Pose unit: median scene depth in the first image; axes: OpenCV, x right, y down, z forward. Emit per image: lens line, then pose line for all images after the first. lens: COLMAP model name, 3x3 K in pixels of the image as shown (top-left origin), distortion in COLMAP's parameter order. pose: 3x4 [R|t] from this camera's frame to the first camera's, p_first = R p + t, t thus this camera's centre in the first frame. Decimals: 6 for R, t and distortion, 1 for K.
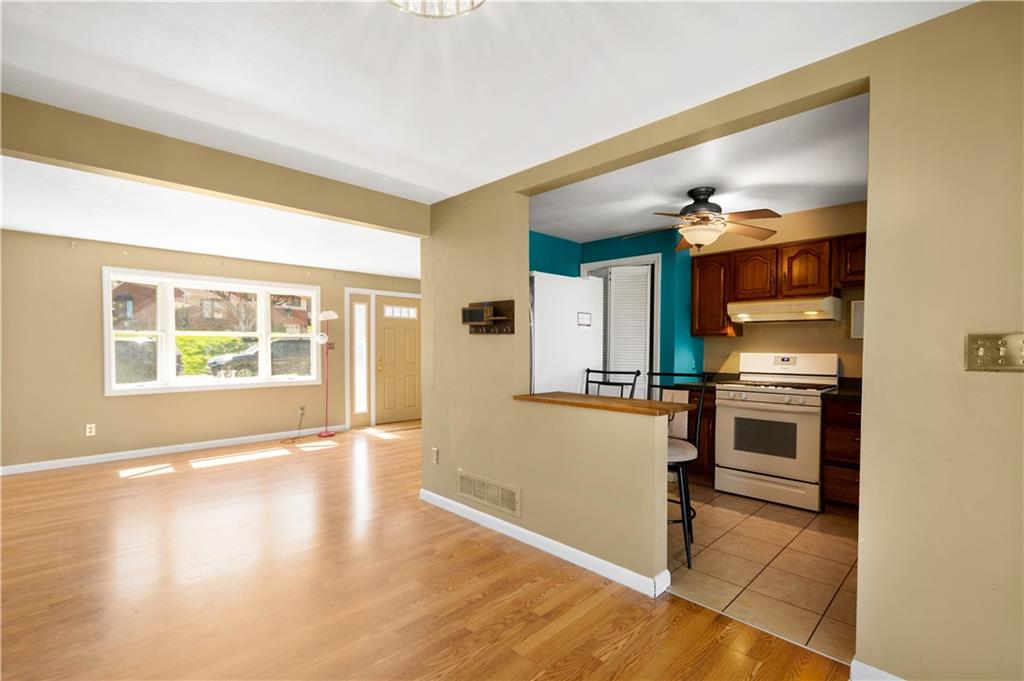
lens RADIAL K [[450.4, 0, 520.6], [0, 450.4, 357.7], [0, 0, 1]] dist [0.016339, 0.000319]
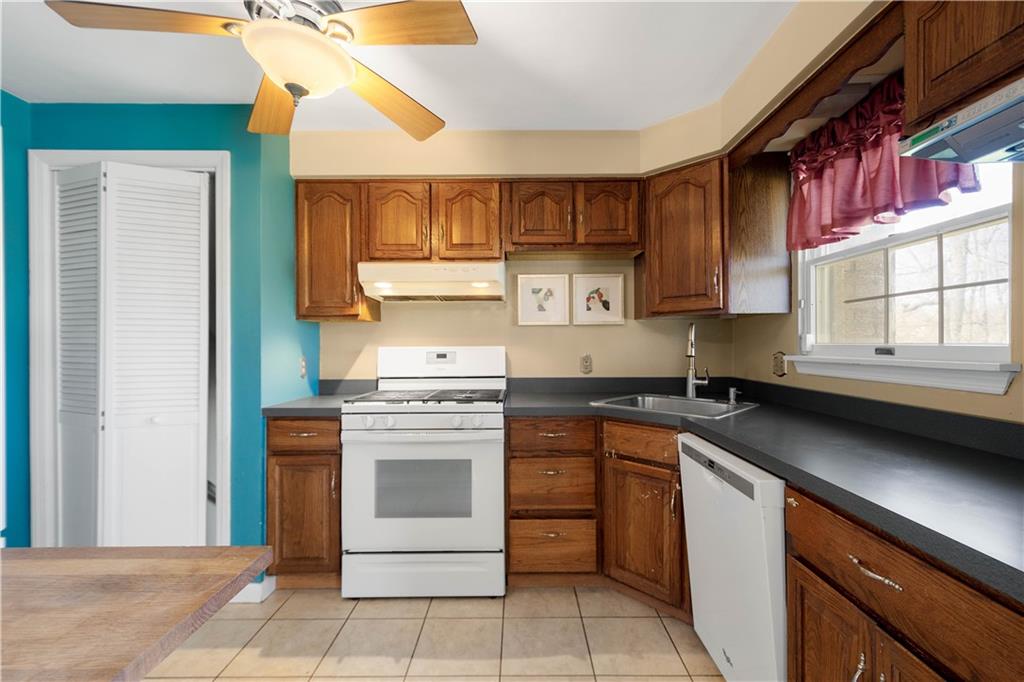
lens RADIAL K [[450.4, 0, 514.4], [0, 450.4, 342.1], [0, 0, 1]] dist [0.016339, 0.000319]
pose [[0.702575, -0.007535, 0.711570, 0.190378], [0.023178, 0.999656, -0.012299, -0.005501], [-0.711232, 0.025134, 0.702508, 0.465695]]
